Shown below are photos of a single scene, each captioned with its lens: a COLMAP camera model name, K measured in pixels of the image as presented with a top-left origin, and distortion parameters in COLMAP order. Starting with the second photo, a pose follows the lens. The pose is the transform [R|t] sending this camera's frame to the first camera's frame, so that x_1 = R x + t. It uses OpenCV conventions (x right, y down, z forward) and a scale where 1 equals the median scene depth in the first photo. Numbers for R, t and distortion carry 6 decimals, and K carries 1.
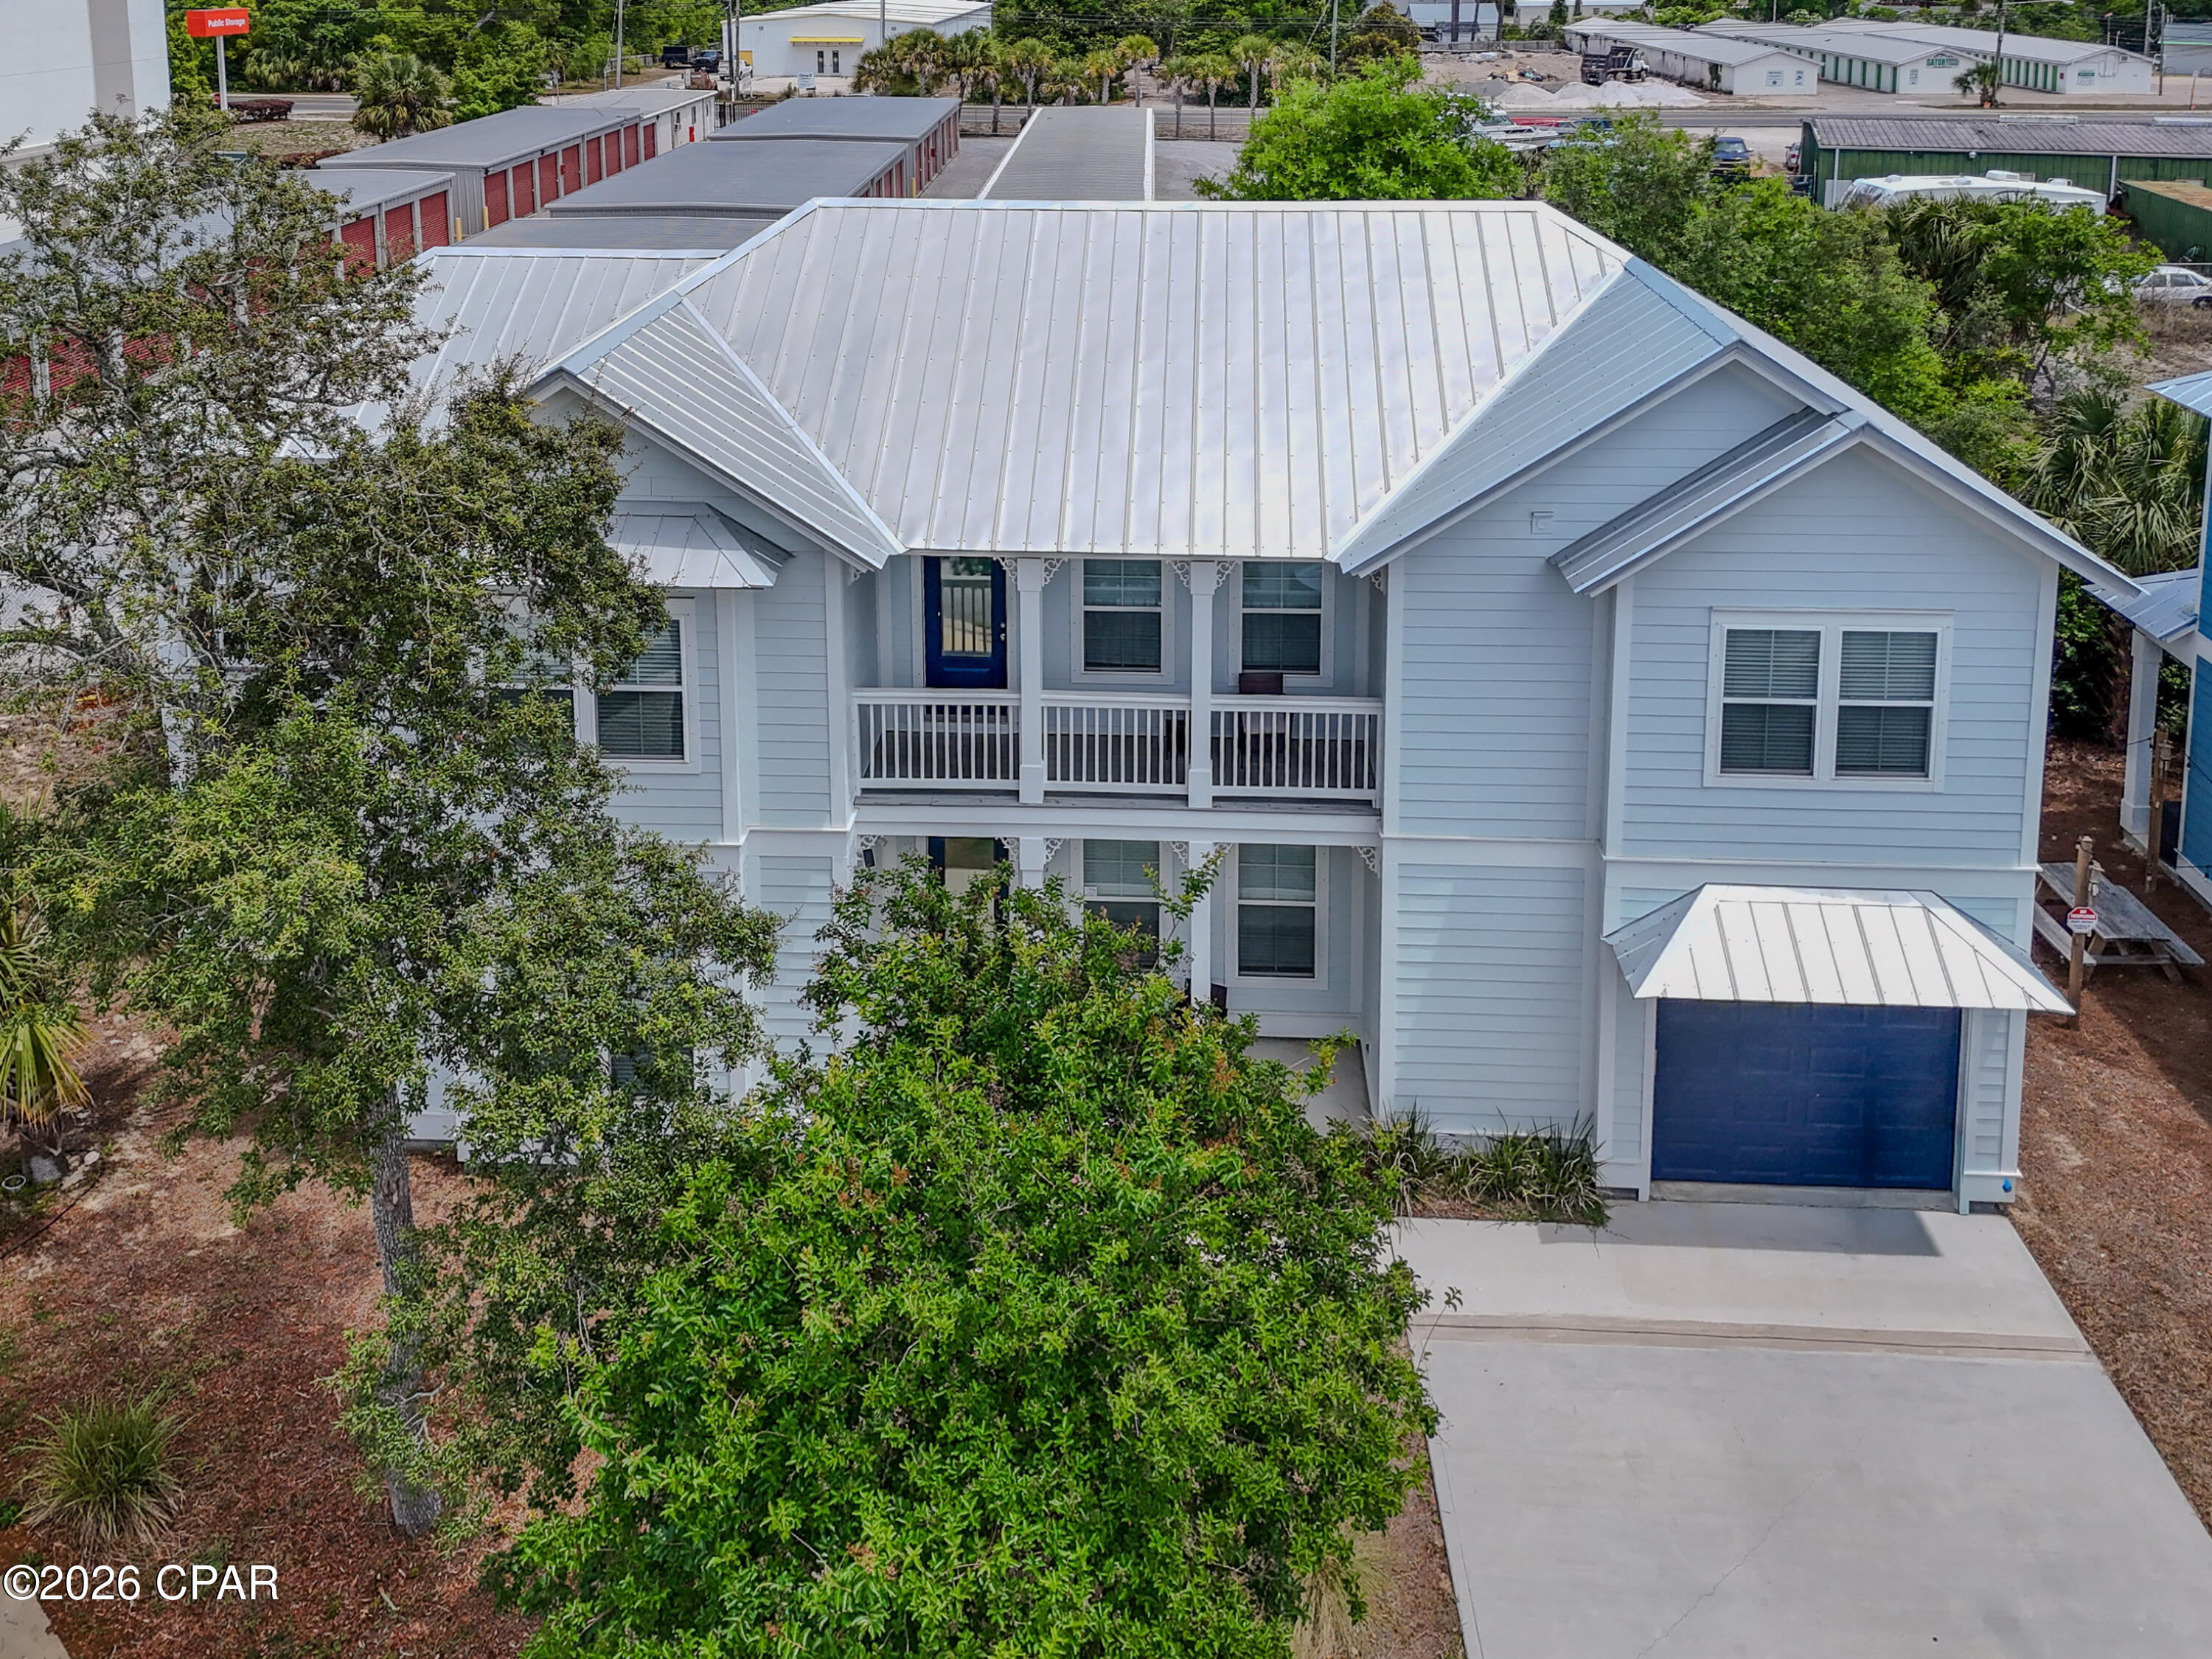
lens RADIAL K [[1698.0, 0, 1108.3], [0, 1698.0, 448.8], [0, 0, 1]] dist [0.060945, -0.039448]
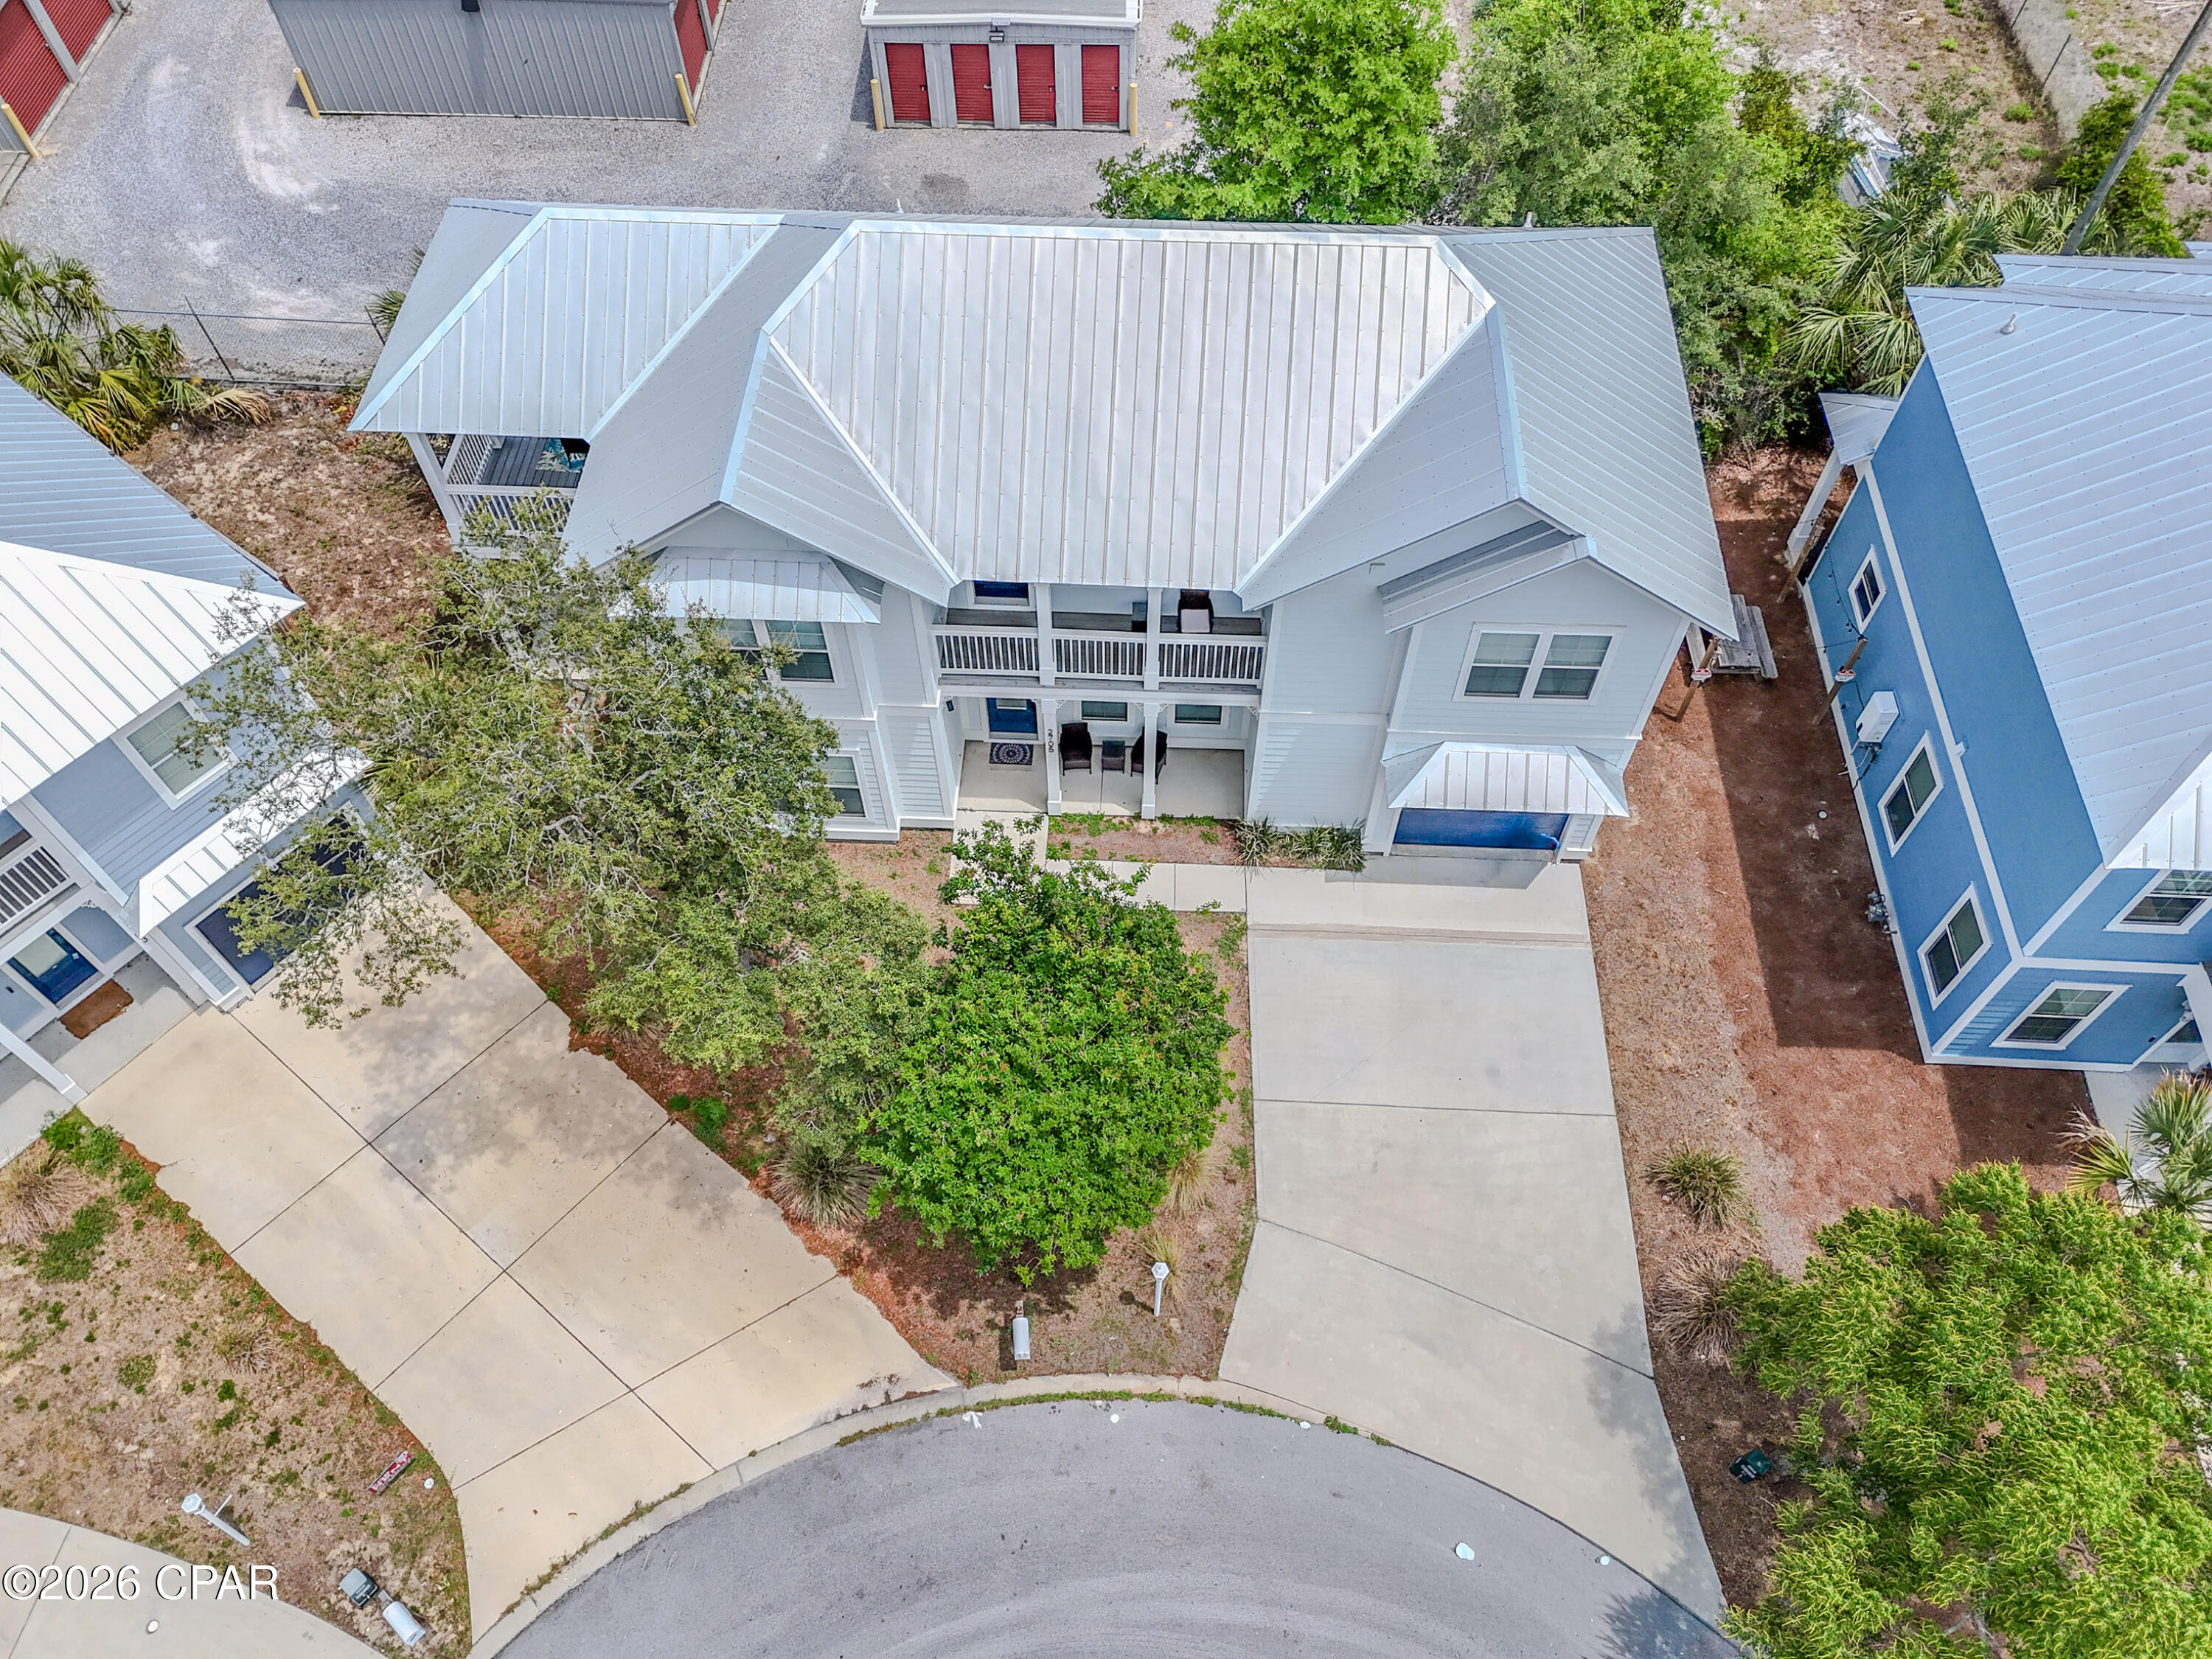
lens RADIAL K [[1575.6, 0, 1102.2], [0, 1575.6, 844.1], [0, 0, 1]] dist [0.080834, -0.075386]
pose [[0.999987, -0.005085, 0.000559, 0.005646], [0.003020, 0.675053, 0.737763, -0.822295], [-0.004129, -0.737752, 0.675059, -0.132690]]
